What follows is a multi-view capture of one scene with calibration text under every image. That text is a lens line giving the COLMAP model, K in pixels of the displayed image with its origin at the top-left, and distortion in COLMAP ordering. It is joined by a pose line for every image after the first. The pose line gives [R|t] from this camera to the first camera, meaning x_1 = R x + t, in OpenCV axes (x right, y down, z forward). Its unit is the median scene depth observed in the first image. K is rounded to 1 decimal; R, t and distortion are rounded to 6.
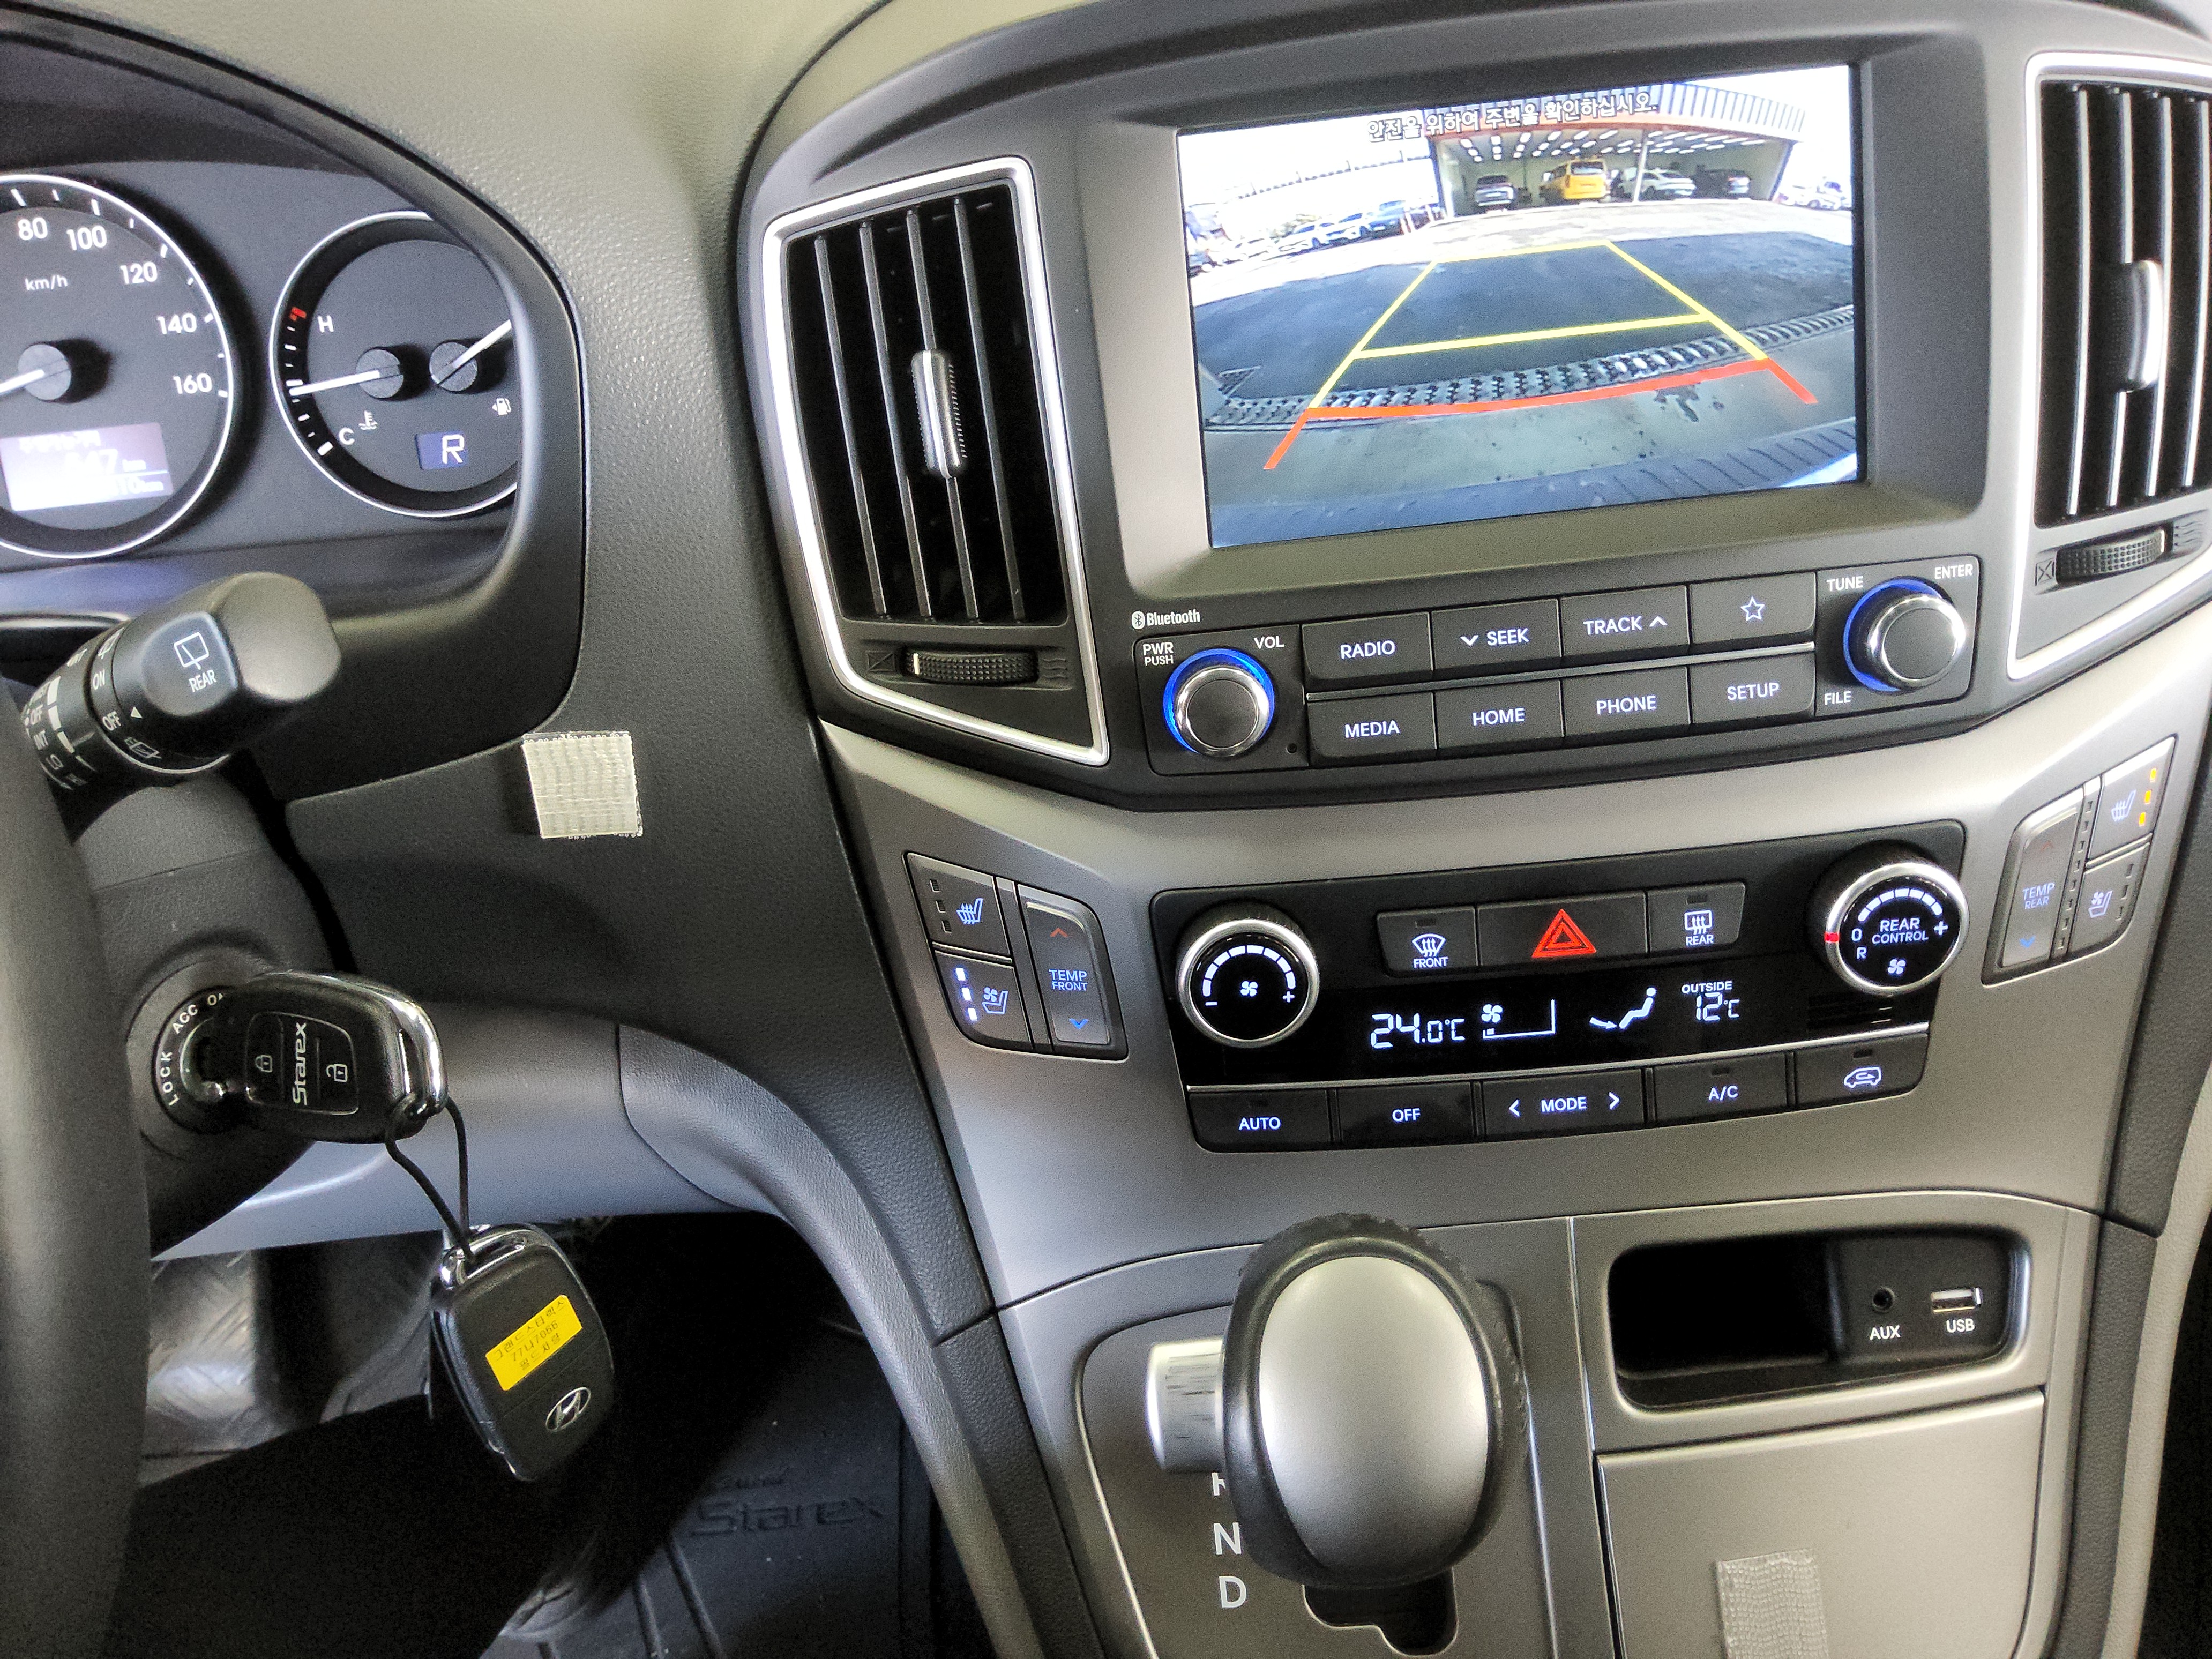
lens RADIAL K [[1695.5, 0, 1094.7], [0, 1695.5, 832.1], [0, 0, 1]] dist [0.036195, -0.065703]
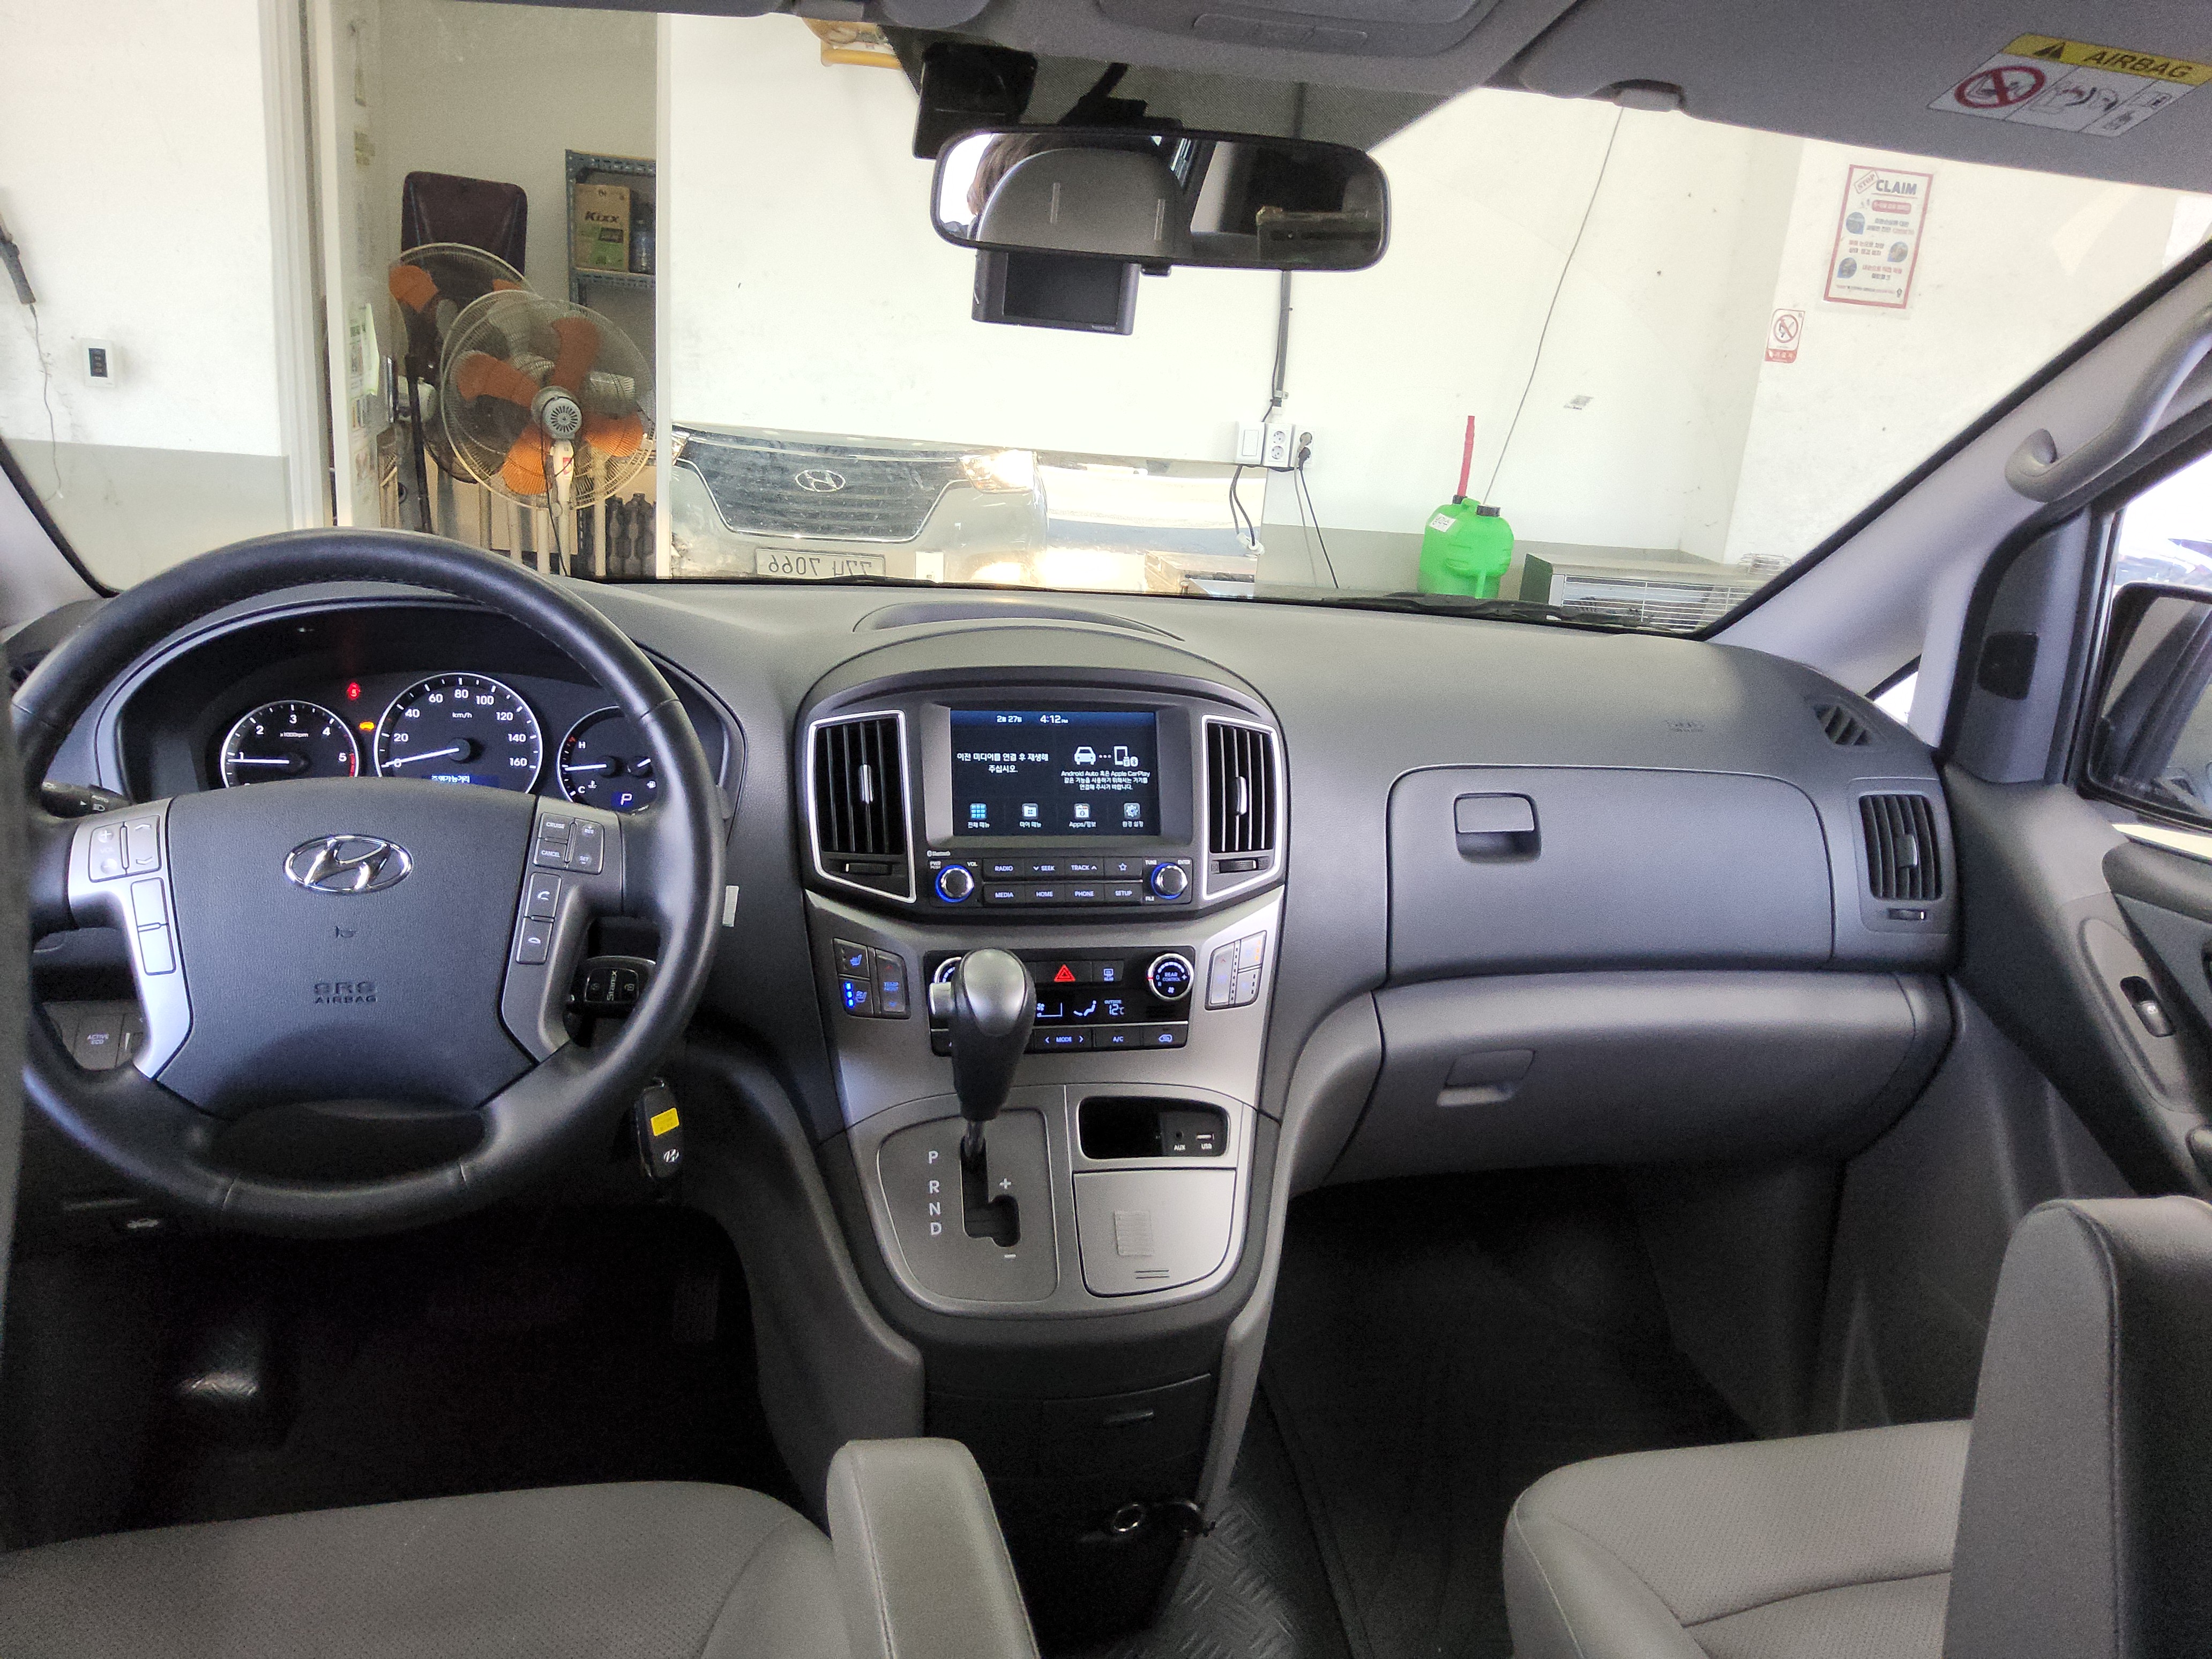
lens RADIAL K [[1695.5, 0, 1110.5], [0, 1695.5, 820.4], [0, 0, 1]] dist [0.036195, -0.065703]
pose [[0.969879, 0.097356, 0.223288, -0.315037], [-0.015820, 0.939898, -0.341089, 0.778790], [-0.243075, 0.327283, 0.913127, -1.715782]]
